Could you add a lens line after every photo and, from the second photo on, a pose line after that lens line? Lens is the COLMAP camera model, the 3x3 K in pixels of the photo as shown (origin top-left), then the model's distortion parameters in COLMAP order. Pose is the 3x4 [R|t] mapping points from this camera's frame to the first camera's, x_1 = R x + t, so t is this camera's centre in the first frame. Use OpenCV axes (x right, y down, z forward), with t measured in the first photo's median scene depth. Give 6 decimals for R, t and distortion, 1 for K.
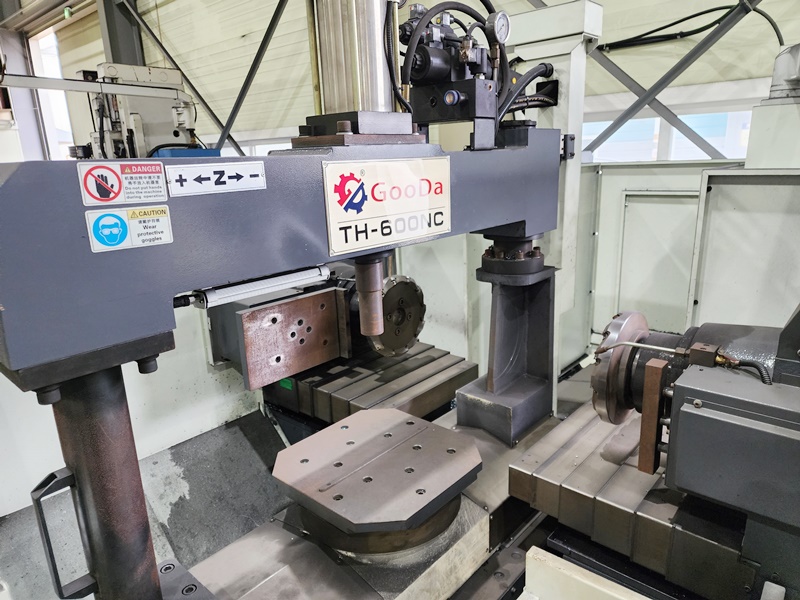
lens RADIAL K [[537.6, 0, 402.2], [0, 537.6, 301.3], [0, 0, 1]] dist [0.070818, -0.061852]
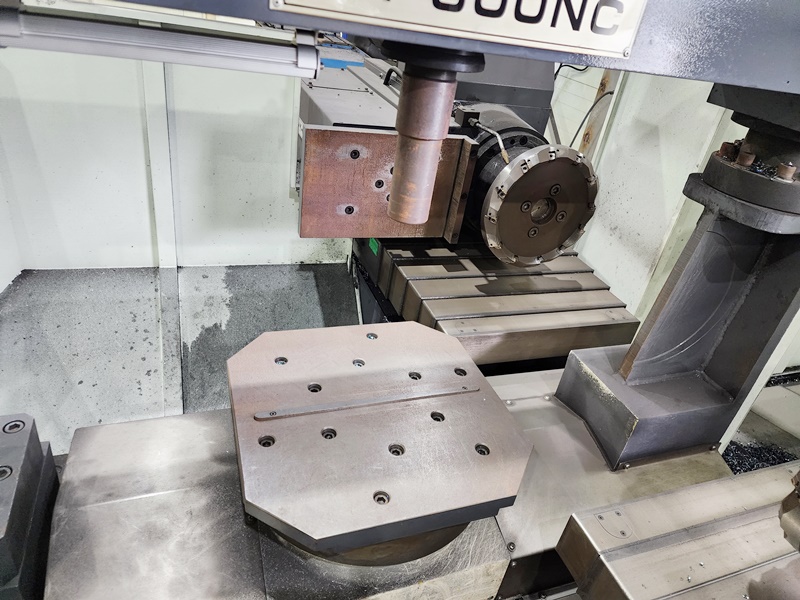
lens RADIAL K [[537.6, 0, 406.2], [0, 537.6, 301.2], [0, 0, 1]] dist [0.070818, -0.061852]
pose [[0.866636, 0.389353, -0.312003, 0.108505], [-0.301637, 0.906969, 0.293976, -0.017523], [0.397438, -0.160658, 0.903456, 0.348479]]
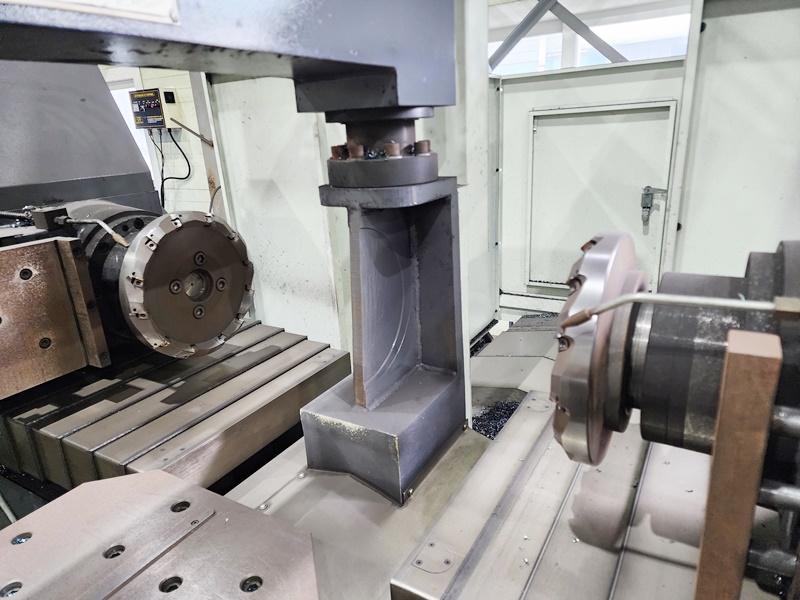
lens RADIAL K [[537.6, 0, 403.4], [0, 537.6, 300.0], [0, 0, 1]] dist [0.070818, -0.061852]
pose [[0.981094, -0.073989, 0.178833, 0.113292], [0.066046, 0.996564, 0.049979, 0.032698], [-0.181916, -0.037223, 0.982609, 0.437569]]
